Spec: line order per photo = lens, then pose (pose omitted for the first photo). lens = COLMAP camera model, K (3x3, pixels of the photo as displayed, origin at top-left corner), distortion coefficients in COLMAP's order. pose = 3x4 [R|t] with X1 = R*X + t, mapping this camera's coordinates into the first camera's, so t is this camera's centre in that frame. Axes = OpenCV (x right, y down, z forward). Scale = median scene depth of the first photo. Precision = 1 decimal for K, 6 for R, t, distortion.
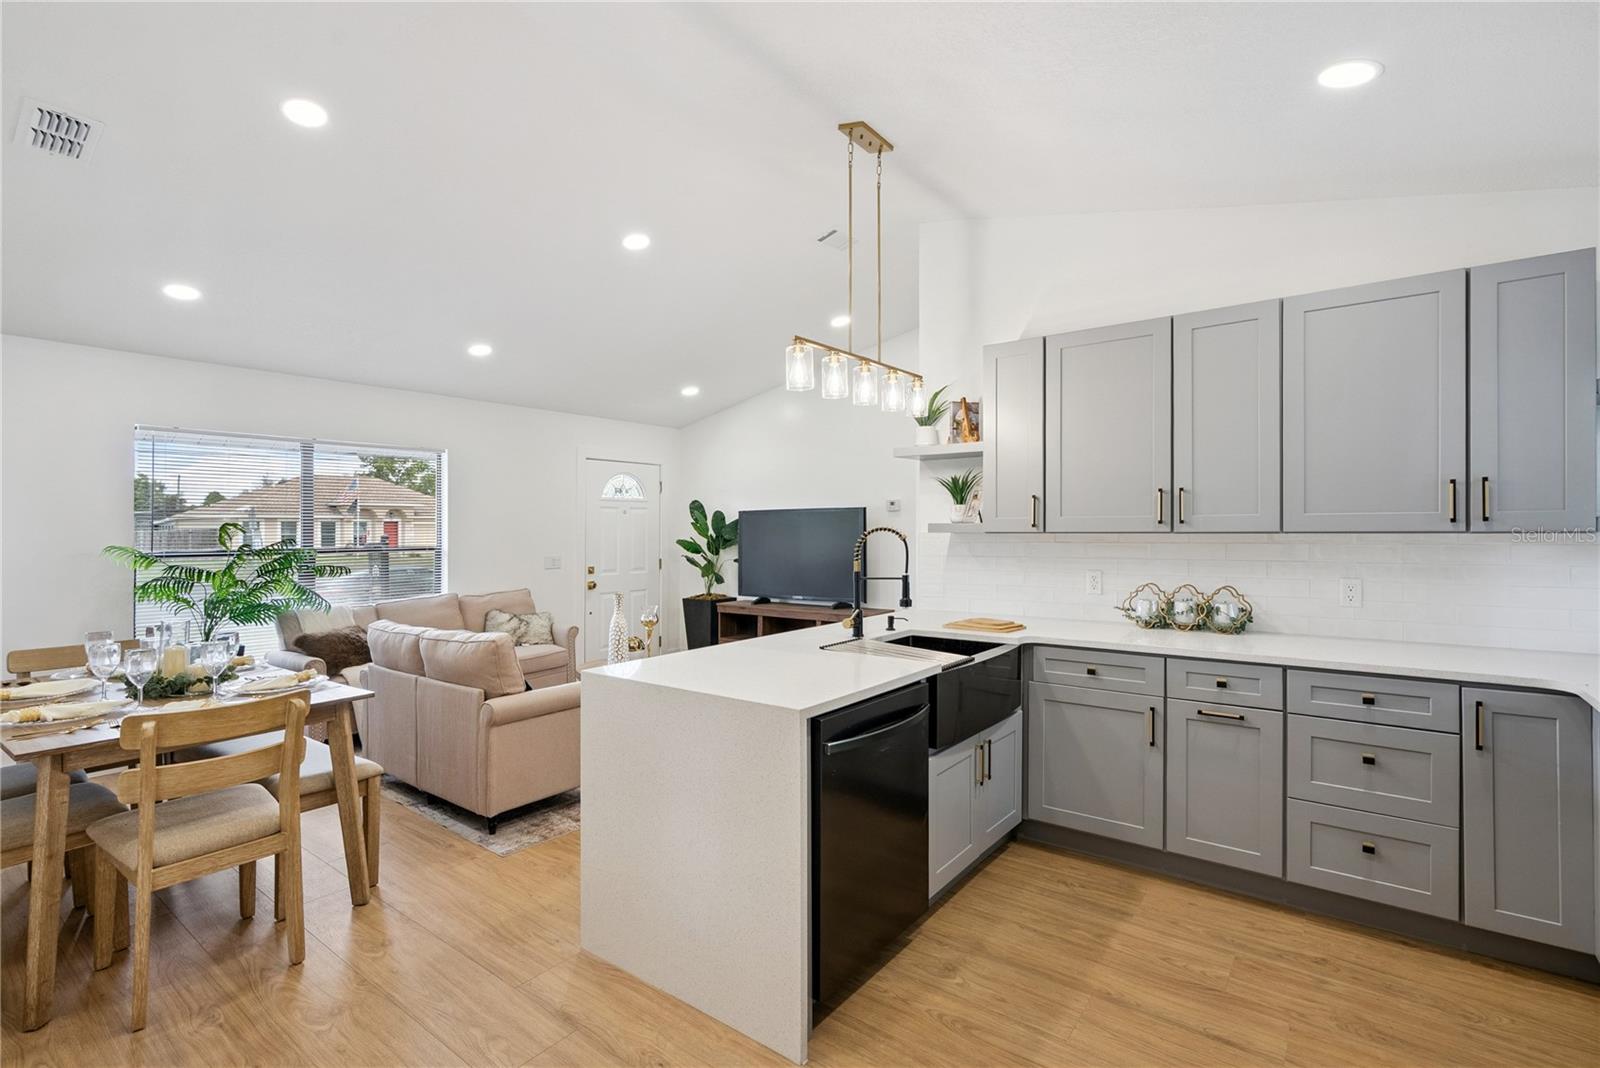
lens RADIAL K [[737.9, 0, 805.5], [0, 737.9, 510.7], [0, 0, 1]] dist [-0.011015, 0.003177]
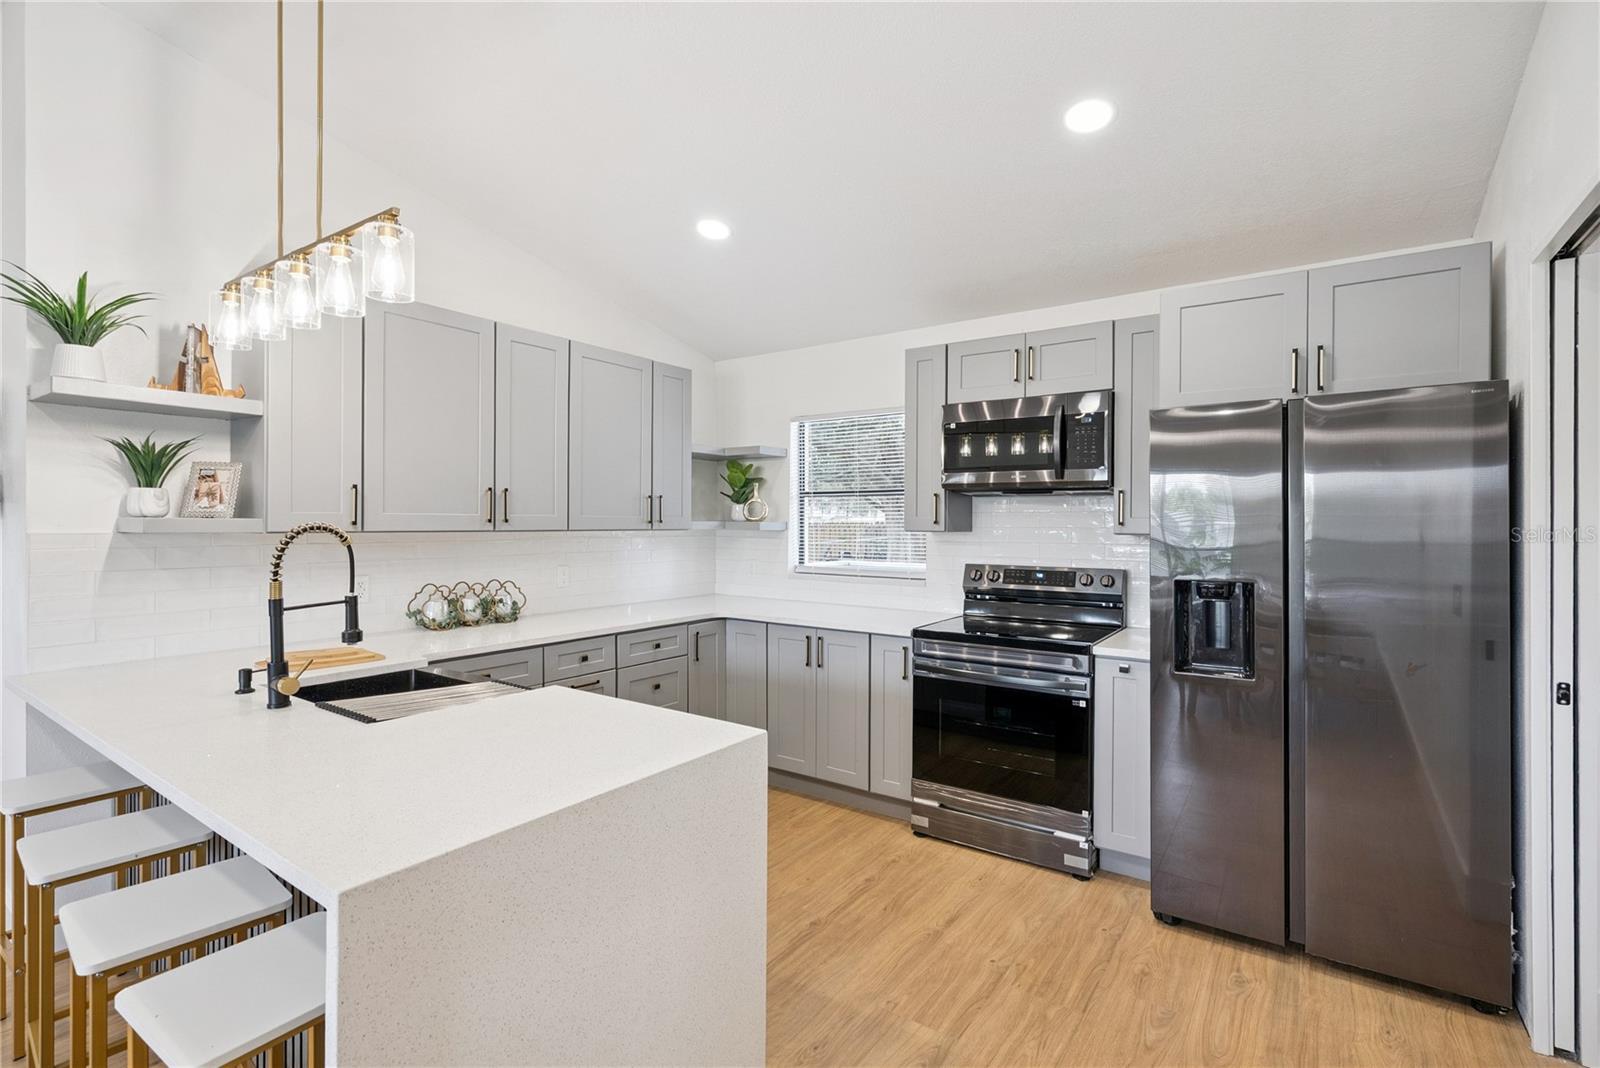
lens RADIAL K [[737.9, 0, 810.4], [0, 737.9, 522.7], [0, 0, 1]] dist [-0.011015, 0.003177]
pose [[-0.047305, 0.003795, 0.998873, -0.297080], [-0.027889, 0.999598, -0.005118, 0.005918], [-0.998491, -0.028099, -0.047180, 0.323720]]
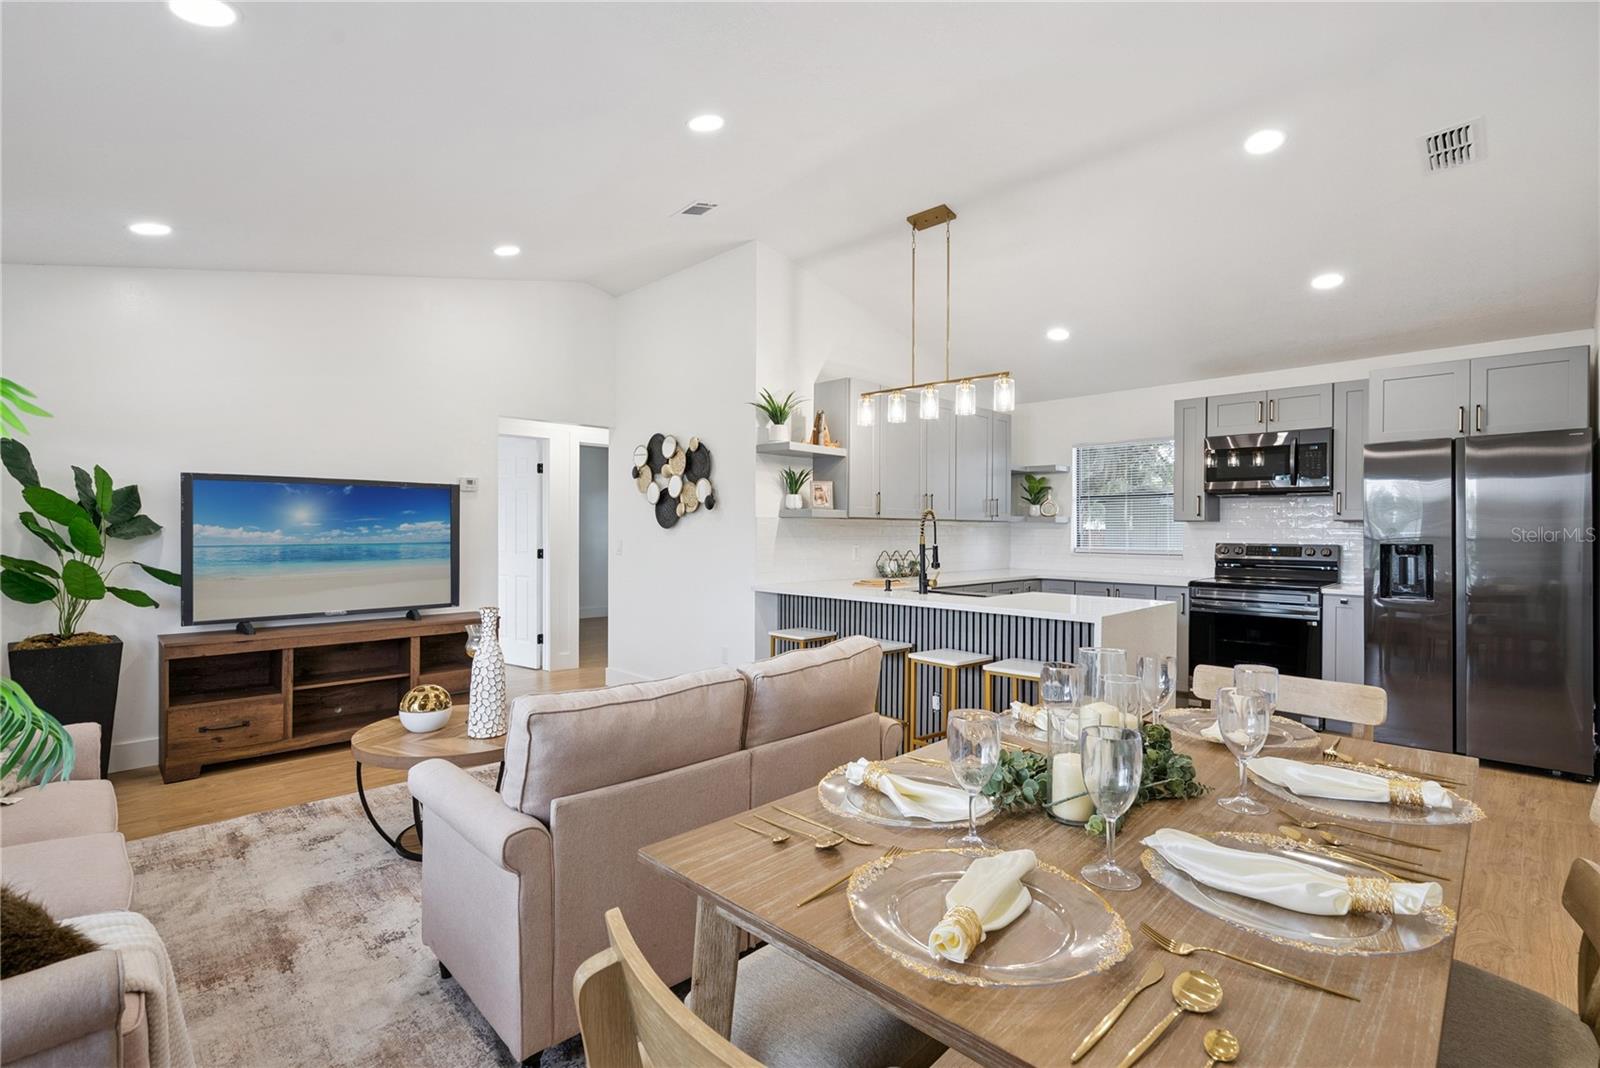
lens RADIAL K [[737.9, 0, 796.5], [0, 737.9, 534.7], [0, 0, 1]] dist [-0.011015, 0.003177]
pose [[0.141738, 0.000924, 0.989904, -0.684083], [-0.029590, 0.999557, 0.003304, 0.036881], [-0.989462, -0.029760, 0.141702, 0.562611]]
